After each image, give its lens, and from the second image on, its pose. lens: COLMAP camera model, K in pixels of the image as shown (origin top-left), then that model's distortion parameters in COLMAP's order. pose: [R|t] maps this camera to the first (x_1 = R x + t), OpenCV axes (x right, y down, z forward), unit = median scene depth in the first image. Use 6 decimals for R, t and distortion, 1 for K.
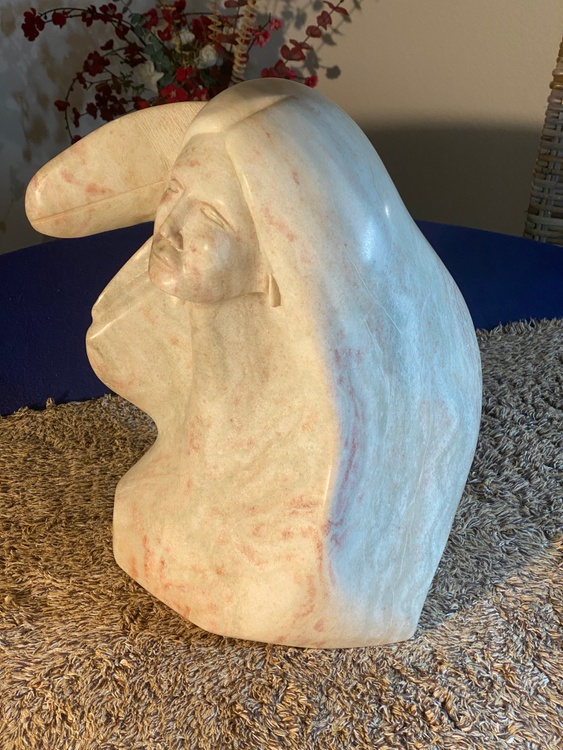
lens RADIAL K [[1126.1, 0, 281.5], [0, 1126.1, 375.0], [0, 0, 1]] dist [0.093759, 0.095827]
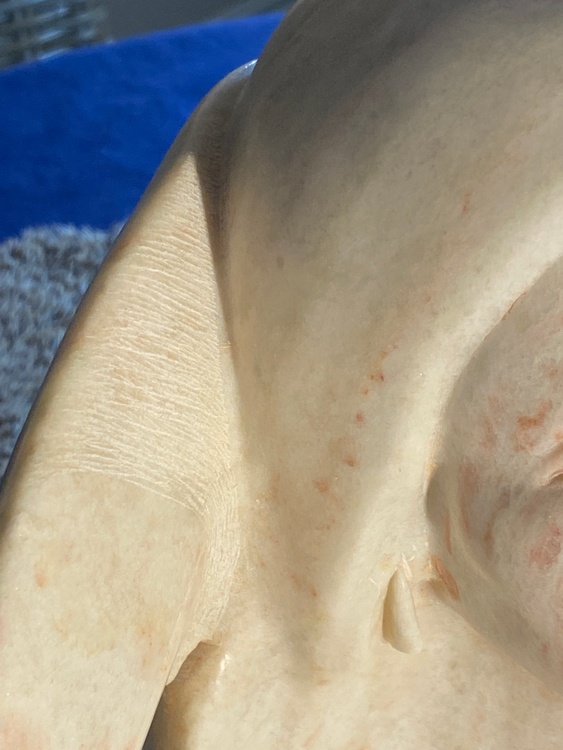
lens RADIAL K [[1624.2, 0, 284.2], [0, 1624.2, 351.0], [0, 0, 1]] dist [0.176365, -0.051412]
pose [[0.287713, -0.672915, 0.681474, -0.330599], [0.606110, 0.678869, 0.414448, -0.353995], [-0.741520, 0.293806, 0.603180, 0.759354]]
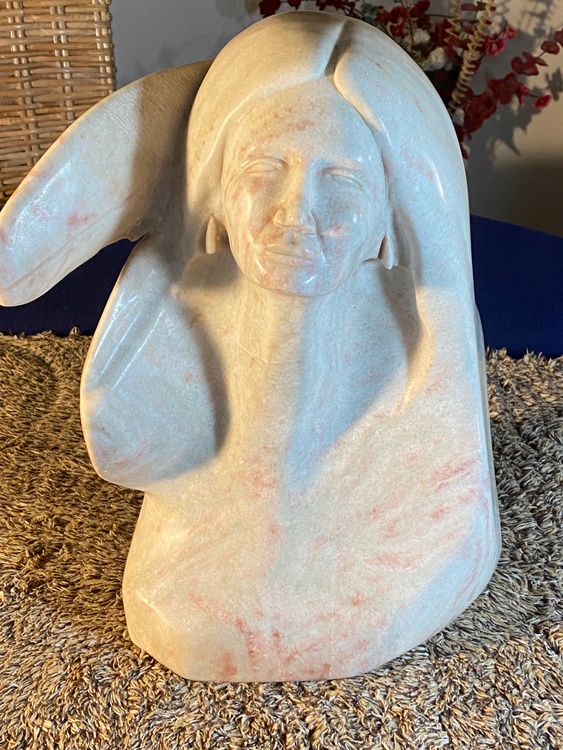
lens RADIAL K [[1128.7, 0, 285.4], [0, 1128.7, 358.9], [0, 0, 1]] dist [0.236354, -0.872578]
pose [[0.683805, -0.371409, 0.628065, -0.584966], [0.372745, 0.917779, 0.136907, -0.134994], [-0.627273, 0.140491, 0.766023, 0.371195]]
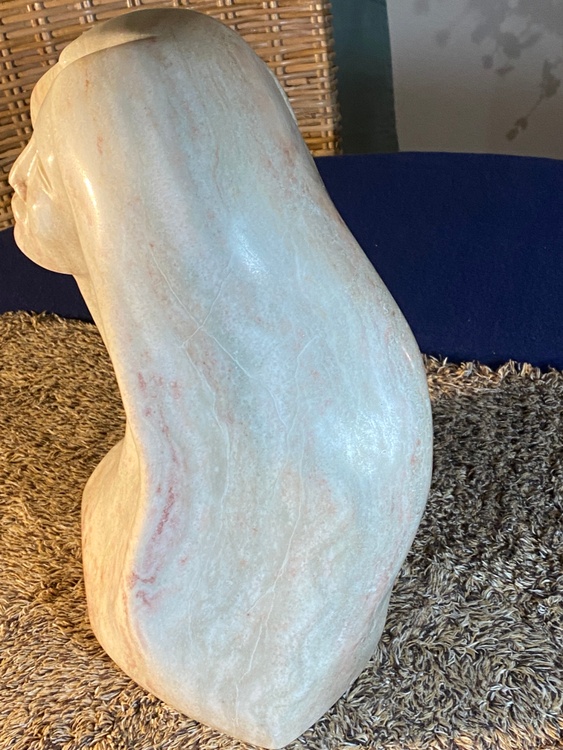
lens RADIAL K [[1128.7, 0, 285.4], [0, 1128.7, 358.9], [0, 0, 1]] dist [0.236354, -0.872578]
pose [[0.797455, 0.286917, -0.530796, 0.493178], [-0.237634, 0.957953, 0.160798, -0.165467], [0.554613, -0.002094, 0.832106, 0.369299]]
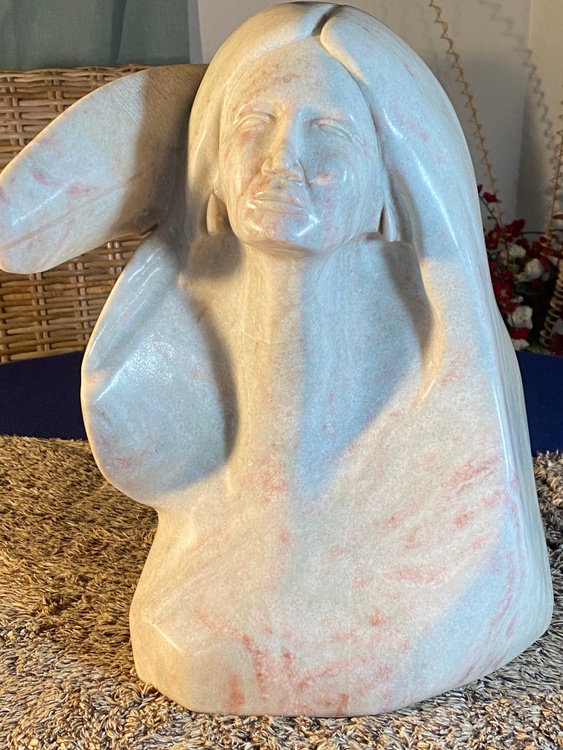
lens RADIAL K [[1128.7, 0, 285.4], [0, 1128.7, 358.9], [0, 0, 1]] dist [0.236354, -0.872578]
pose [[0.758487, -0.213020, 0.615889, -0.566833], [0.378484, 0.913338, -0.150215, 0.109256], [-0.530516, 0.347040, 0.773380, 0.387013]]
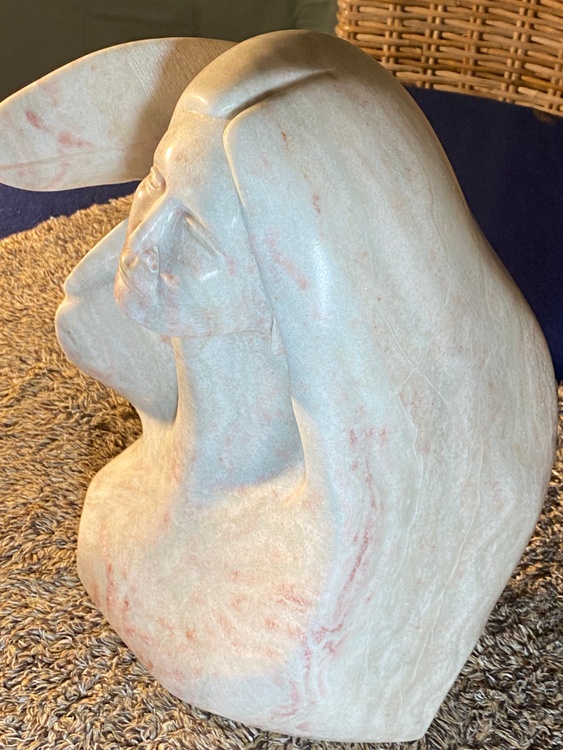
lens RADIAL K [[1128.7, 0, 285.4], [0, 1128.7, 358.9], [0, 0, 1]] dist [0.236354, -0.872578]
pose [[0.990407, 0.120011, -0.068490, 0.046133], [-0.106029, 0.977889, 0.180252, -0.178296], [0.088608, -0.171261, 0.981233, 0.257065]]
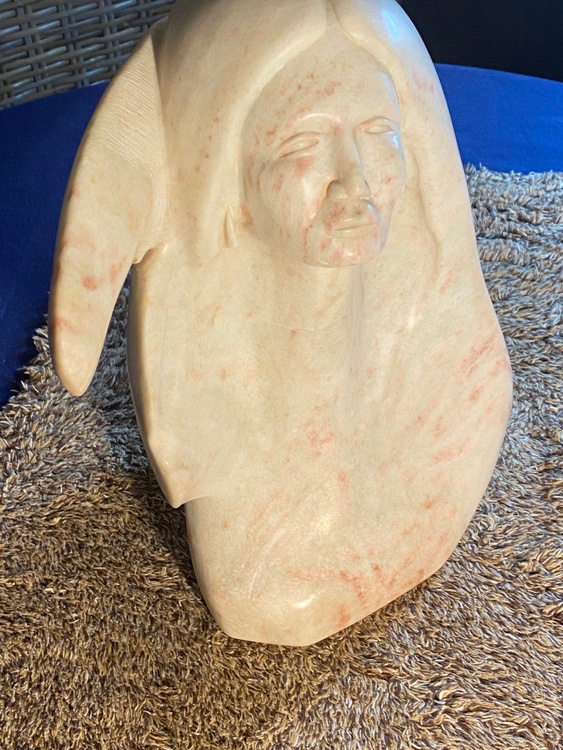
lens RADIAL K [[1128.7, 0, 285.4], [0, 1128.7, 358.9], [0, 0, 1]] dist [0.236354, -0.872578]
pose [[0.240140, -0.675718, 0.696949, -0.640372], [0.578593, 0.676123, 0.456167, -0.378062], [-0.779463, 0.293706, 0.553330, 0.597957]]
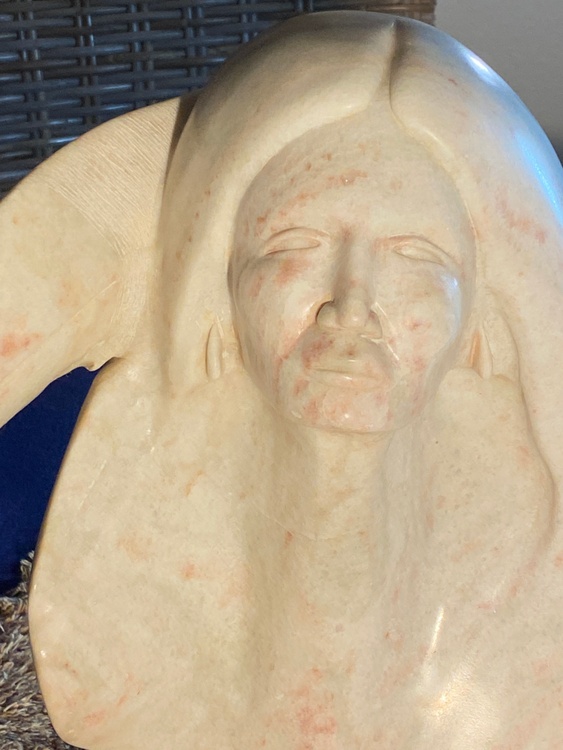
lens RADIAL K [[1624.2, 0, 284.2], [0, 1624.2, 351.0], [0, 0, 1]] dist [0.176365, -0.051412]
pose [[0.632316, -0.361537, 0.685176, -0.582267], [0.444137, 0.893828, 0.061760, -0.157461], [-0.634758, 0.265260, 0.725754, 0.436229]]
